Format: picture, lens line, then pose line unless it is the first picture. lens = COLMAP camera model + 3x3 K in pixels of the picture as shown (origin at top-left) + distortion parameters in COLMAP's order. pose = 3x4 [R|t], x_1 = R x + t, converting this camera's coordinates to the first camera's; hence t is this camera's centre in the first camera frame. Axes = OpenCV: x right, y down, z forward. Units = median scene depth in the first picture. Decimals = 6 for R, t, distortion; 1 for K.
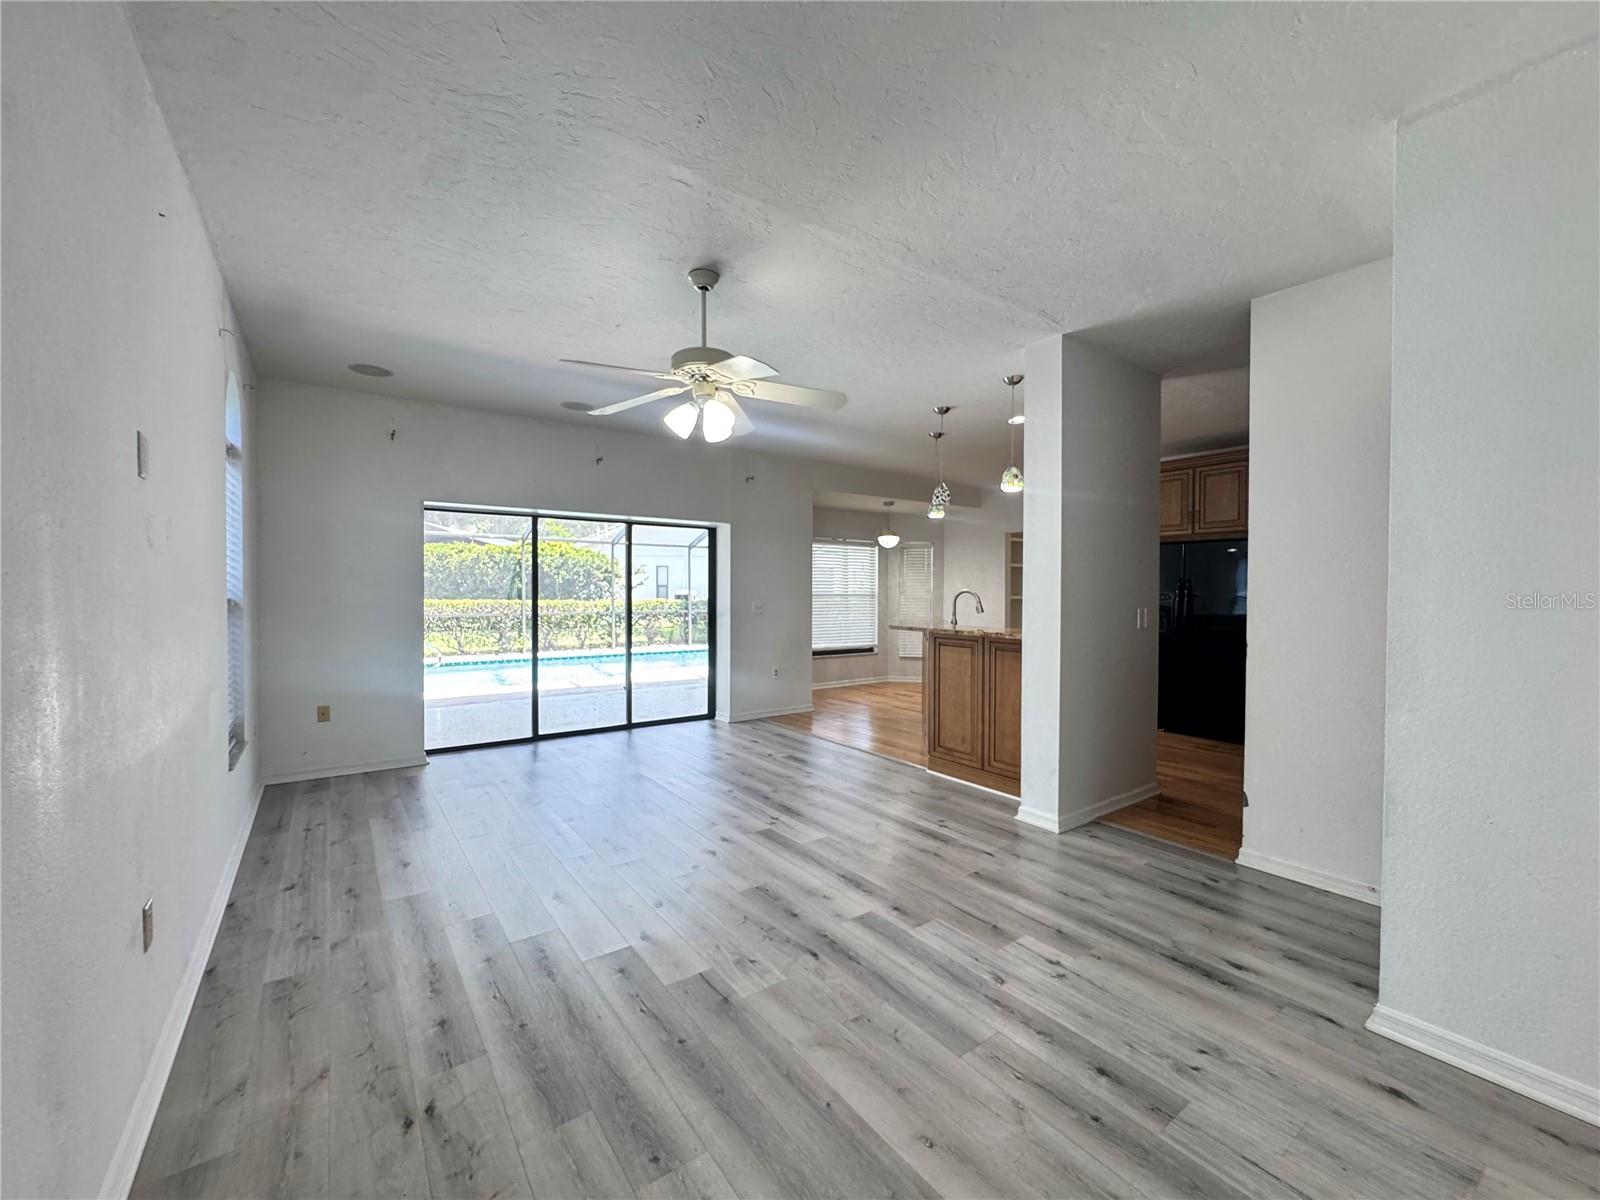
lens RADIAL K [[657.5, 0, 794.5], [0, 657.5, 595.1], [0, 0, 1]] dist [-0.000443, 0.000151]
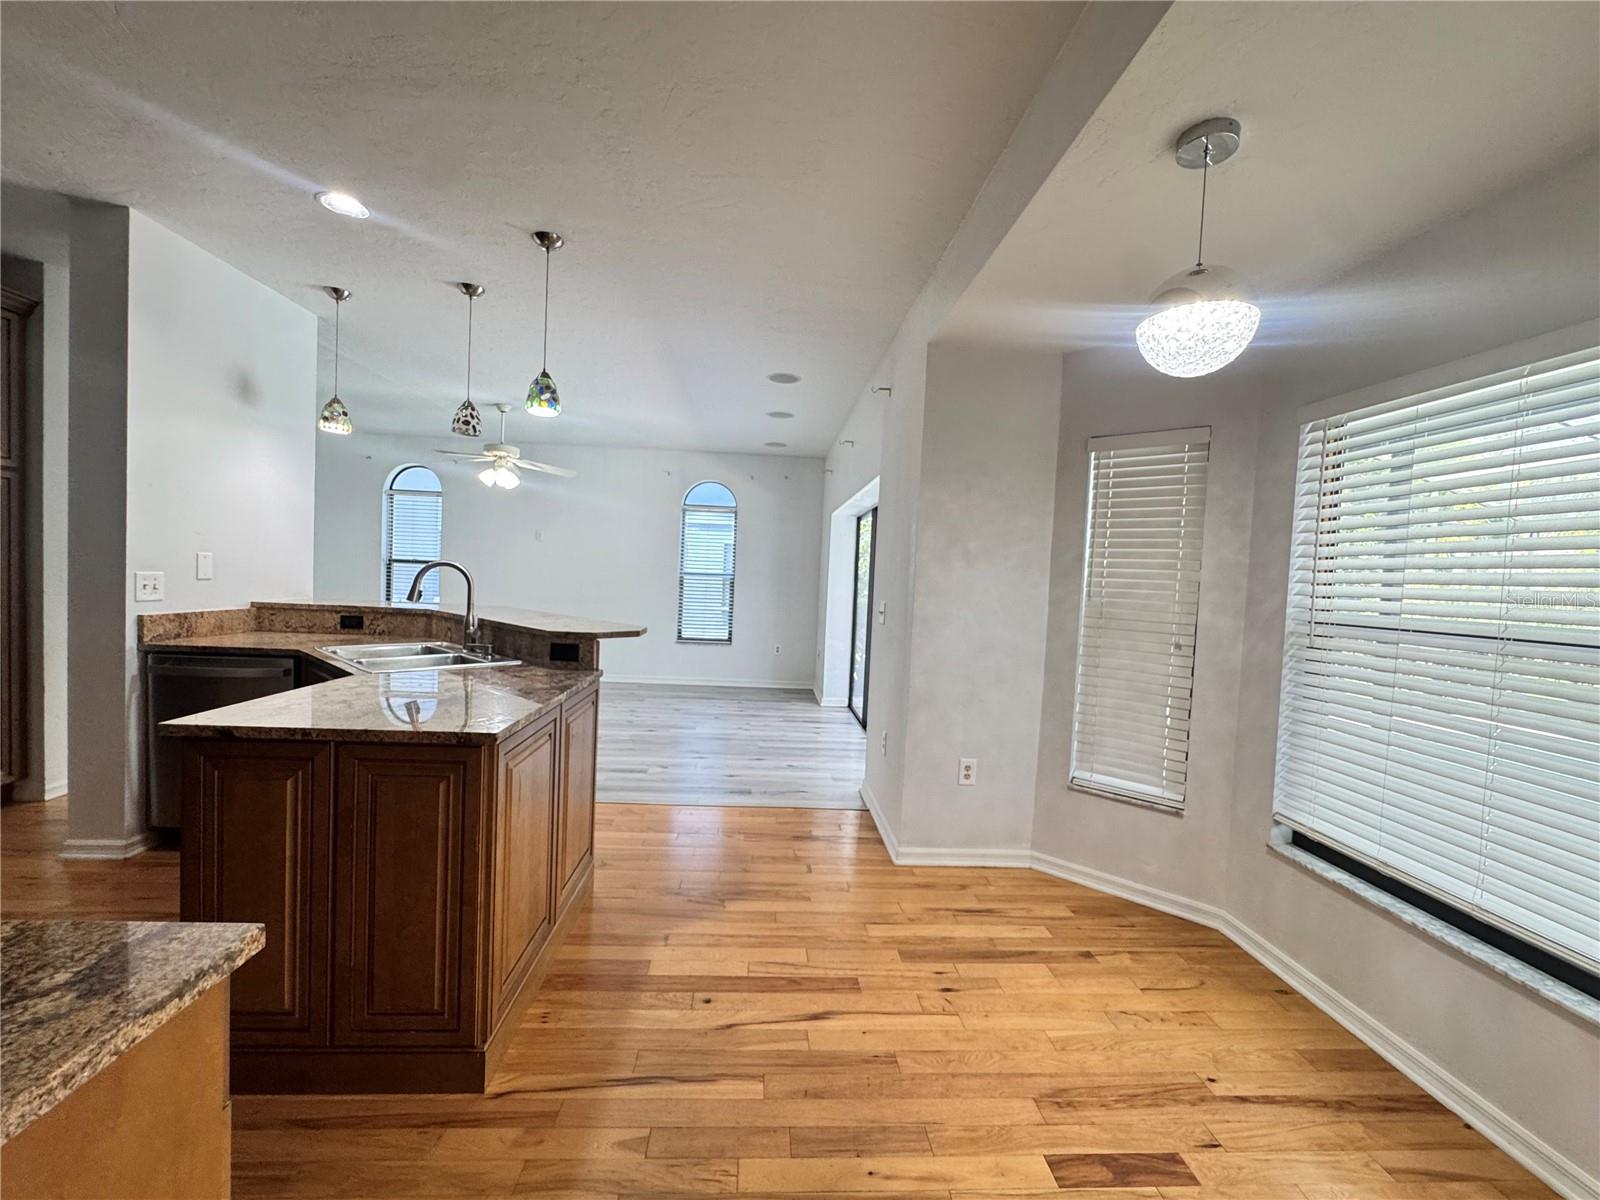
lens RADIAL K [[642.9, 0, 797.7], [0, 642.9, 601.6], [0, 0, 1]] dist [-0.004546, 0.000449]
pose [[-0.535035, 0.004744, -0.844817, 0.508346], [-0.053277, 0.997804, 0.039344, -0.009170], [0.843149, 0.066059, -0.533607, 1.413266]]
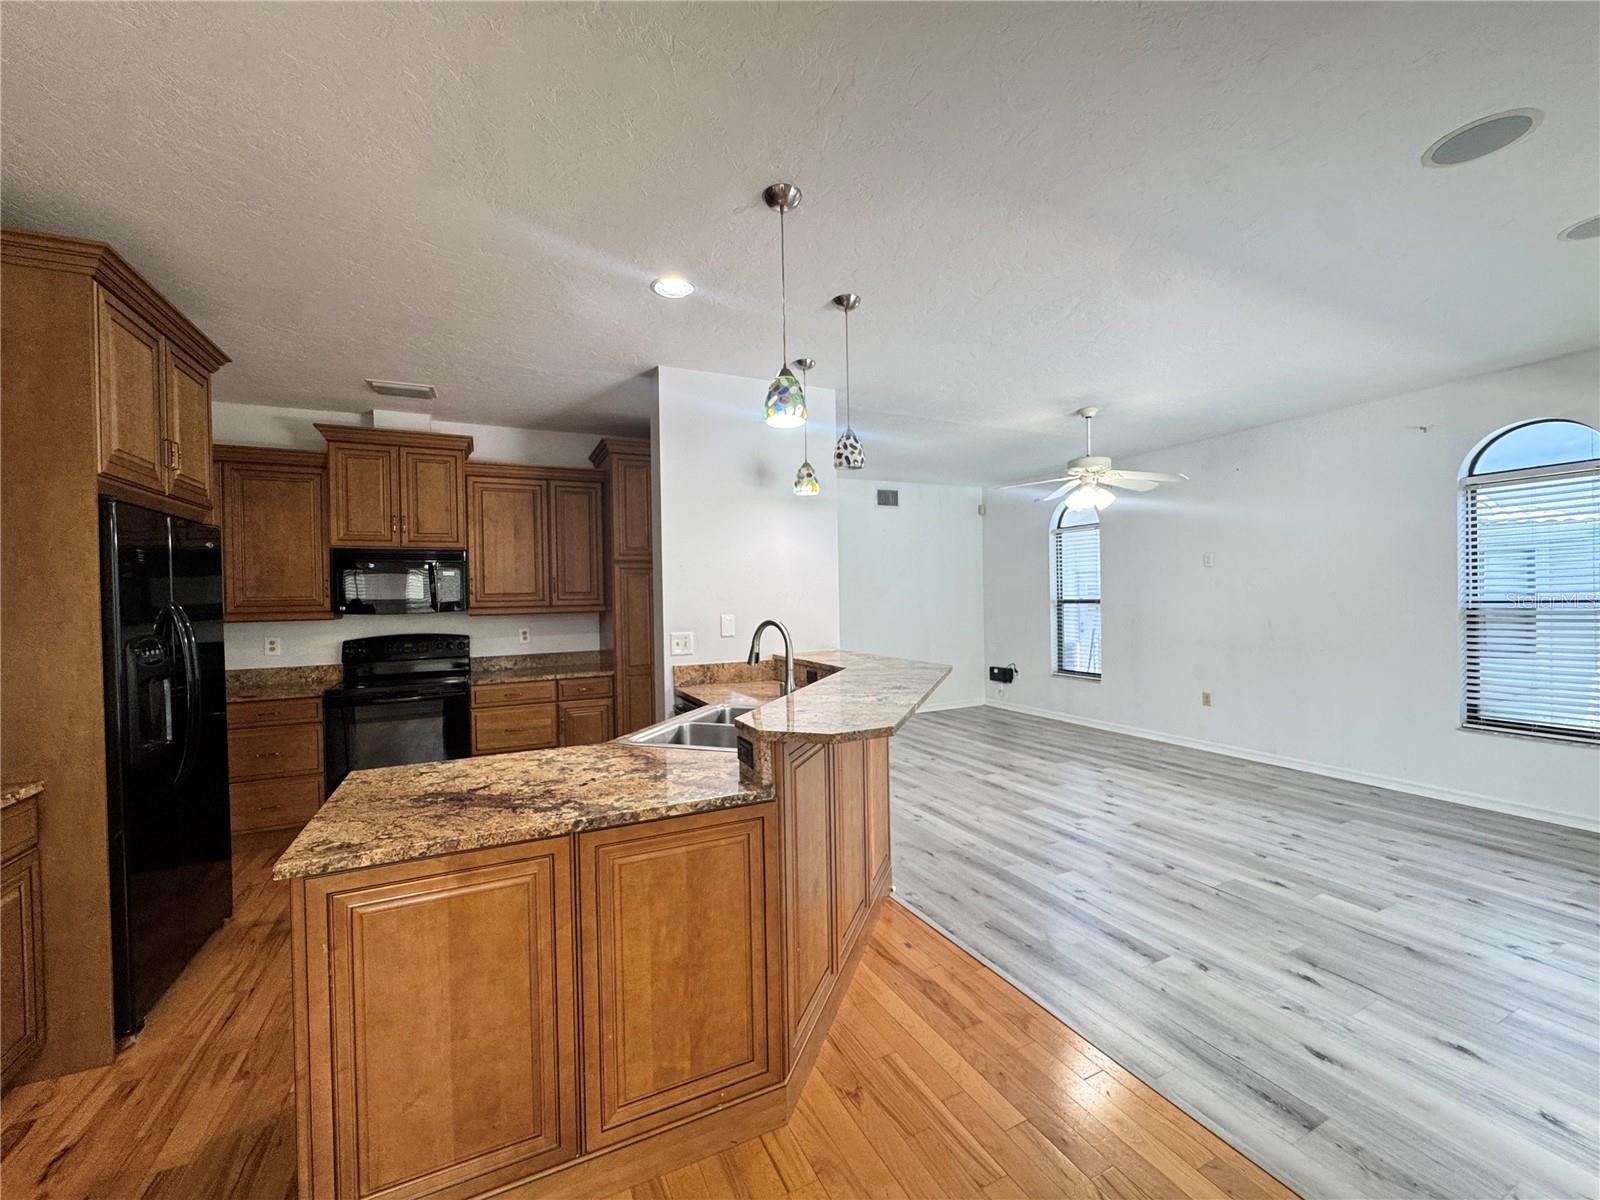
lens RADIAL K [[642.9, 0, 797.7], [0, 642.9, 601.6], [0, 0, 1]] dist [-0.004546, 0.000449]
pose [[-0.984526, 0.012002, 0.174825, 0.147380], [0.015109, 0.999751, 0.016448, -0.025292], [-0.174584, 0.018835, -0.984462, 1.346888]]
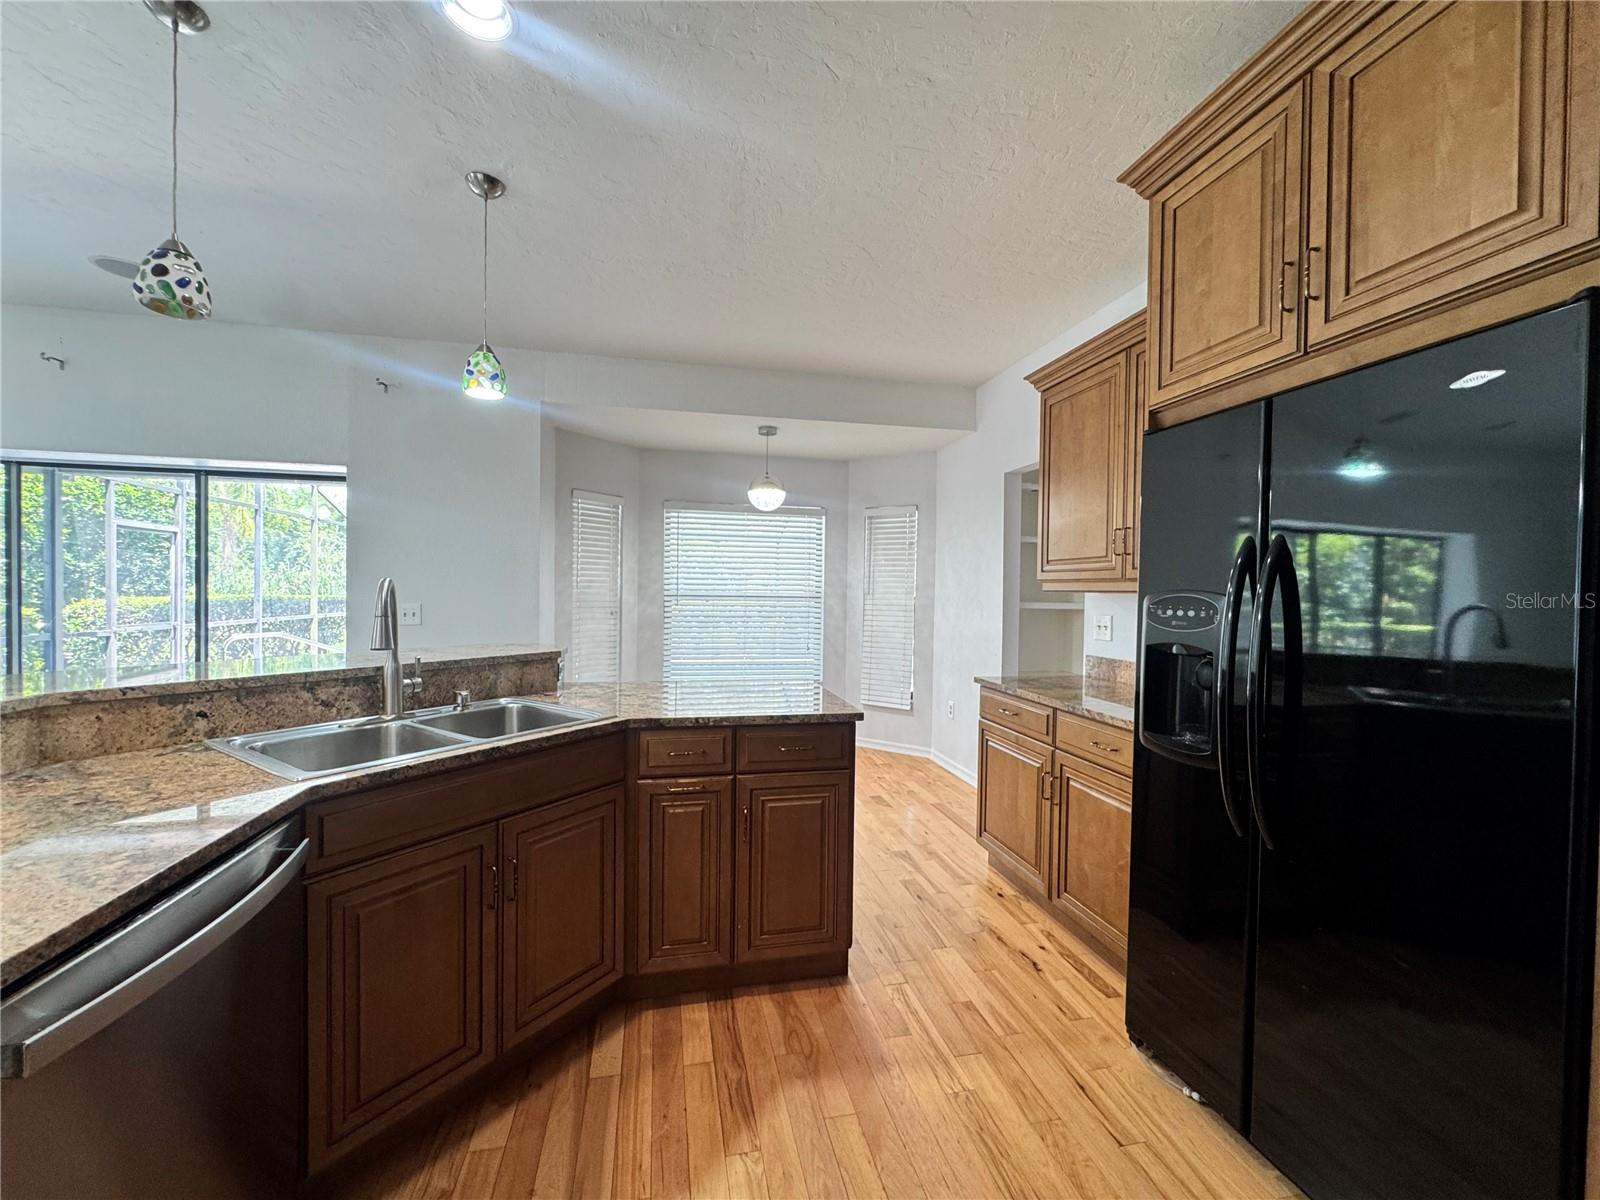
lens RADIAL K [[642.9, 0, 797.7], [0, 642.9, 601.6], [0, 0, 1]] dist [-0.004546, 0.000449]
pose [[0.918512, 0.018460, -0.394963, 0.535459], [-0.016561, 0.999829, 0.008217, -0.000589], [0.395047, -0.001006, 0.918660, 0.717096]]
